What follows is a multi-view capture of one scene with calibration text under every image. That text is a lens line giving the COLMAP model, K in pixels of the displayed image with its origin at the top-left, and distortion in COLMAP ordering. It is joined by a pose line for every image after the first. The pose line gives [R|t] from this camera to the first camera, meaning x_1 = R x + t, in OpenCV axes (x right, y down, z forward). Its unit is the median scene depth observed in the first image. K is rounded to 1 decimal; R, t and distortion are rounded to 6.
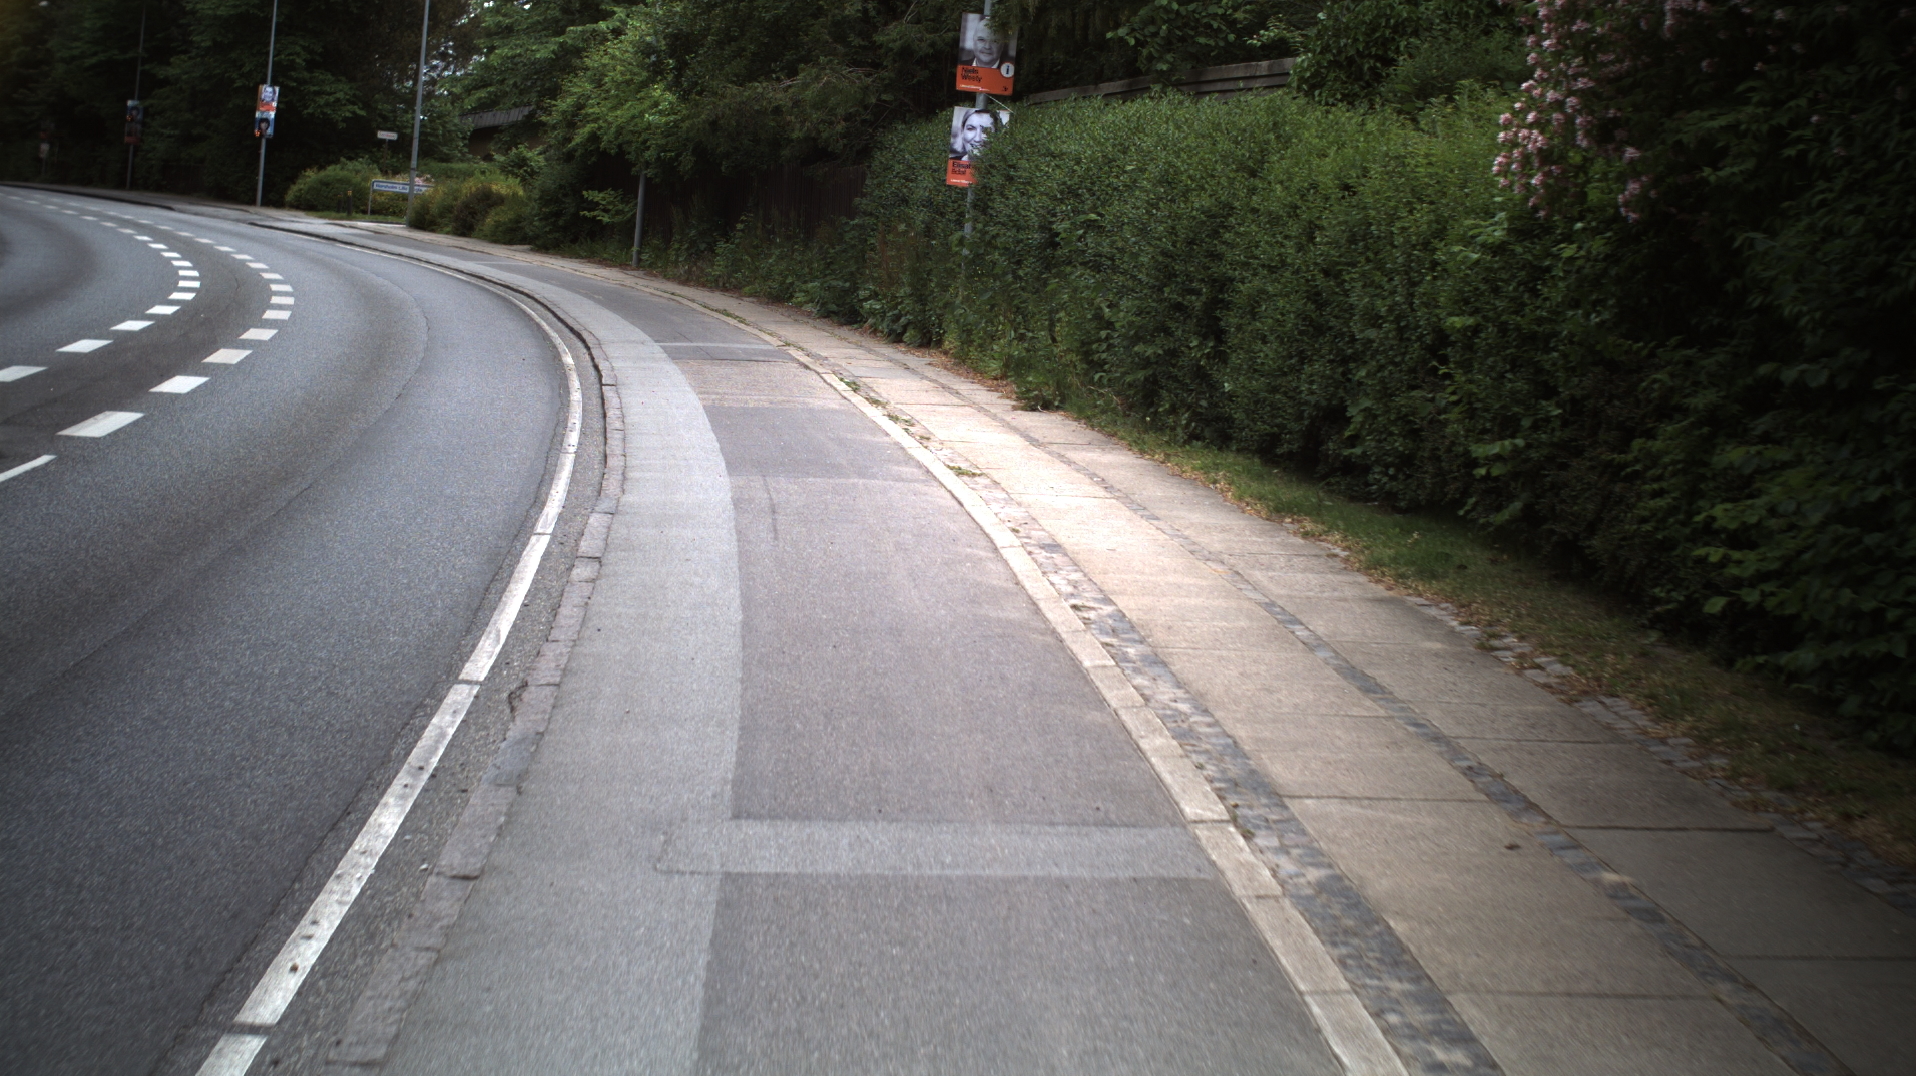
lens RADIAL K [[3211.3, 0, 958.0], [0, 3211.3, 538.0], [0, 0, 1]] dist [-0.265739, 0.314993]
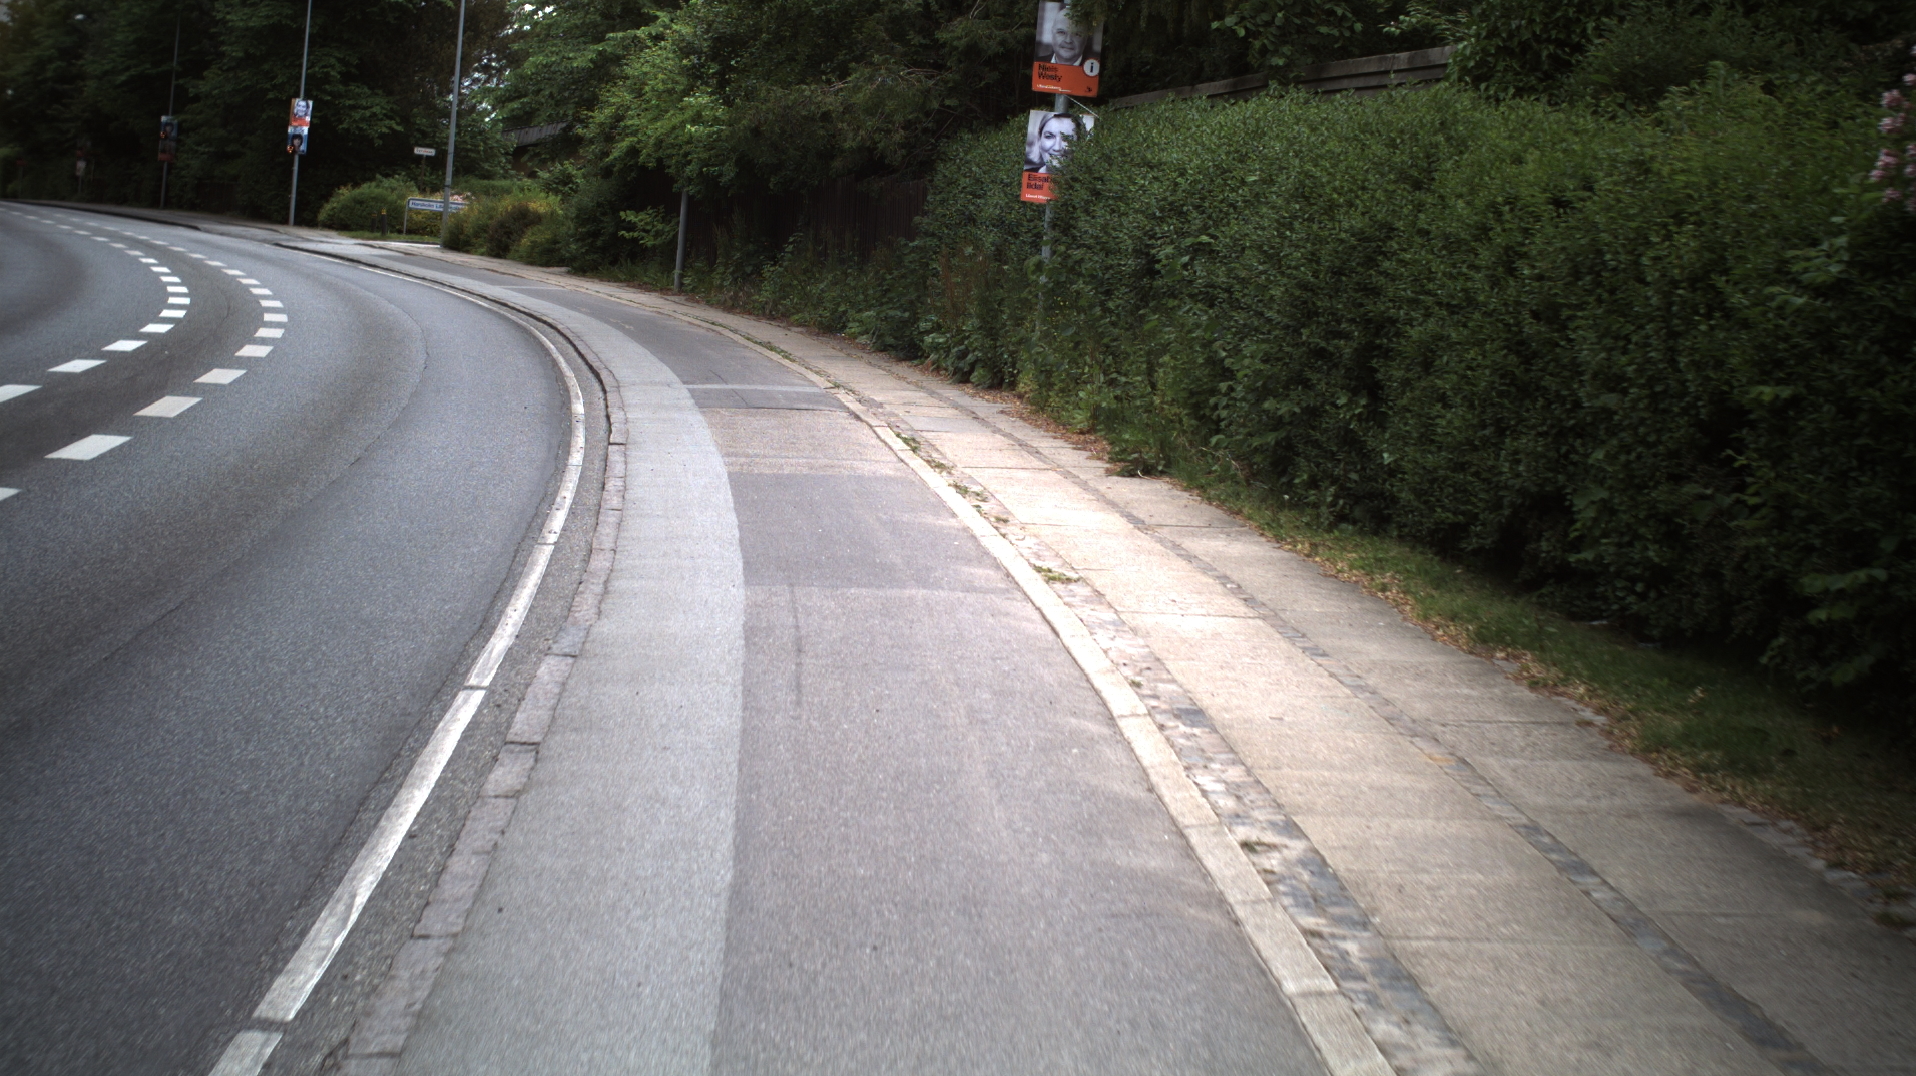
lens RADIAL K [[3211.3, 0, 958.0], [0, 3211.3, 538.0], [0, 0, 1]] dist [-0.265739, 0.314993]
pose [[0.999810, -0.000736, -0.019504, -0.003715], [0.000628, 0.999984, -0.005539, -0.014699], [0.019508, 0.005525, 0.999794, 0.136805]]
